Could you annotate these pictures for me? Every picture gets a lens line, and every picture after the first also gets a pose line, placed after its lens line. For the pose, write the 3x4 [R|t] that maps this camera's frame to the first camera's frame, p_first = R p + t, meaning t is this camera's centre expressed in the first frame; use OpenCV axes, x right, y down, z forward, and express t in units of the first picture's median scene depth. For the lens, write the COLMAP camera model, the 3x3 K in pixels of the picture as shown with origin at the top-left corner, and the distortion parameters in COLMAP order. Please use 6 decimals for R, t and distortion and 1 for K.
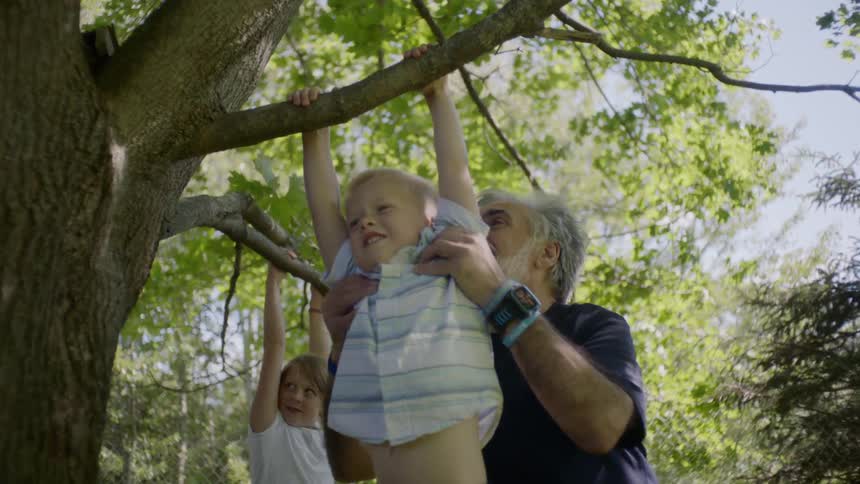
lens RADIAL K [[809.6, 0, 430.6], [0, 809.6, 245.6], [0, 0, 1]] dist [-0.074045, 0.000000]
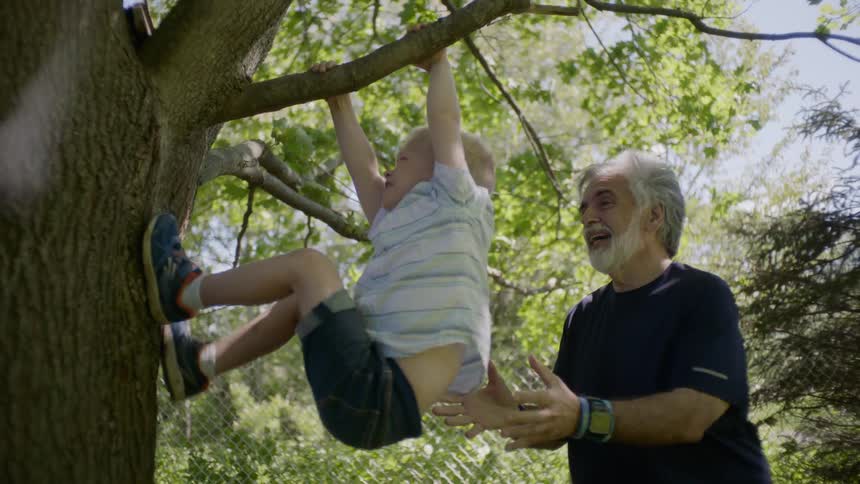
lens RADIAL K [[809.6, 0, 431.5], [0, 809.6, 240.2], [0, 0, 1]] dist [-0.074045, 0.000000]
pose [[0.999942, -0.010619, 0.002014, -0.004616], [0.010409, 0.996318, 0.085100, -0.038493], [-0.002910, -0.085074, 0.996370, -0.164548]]
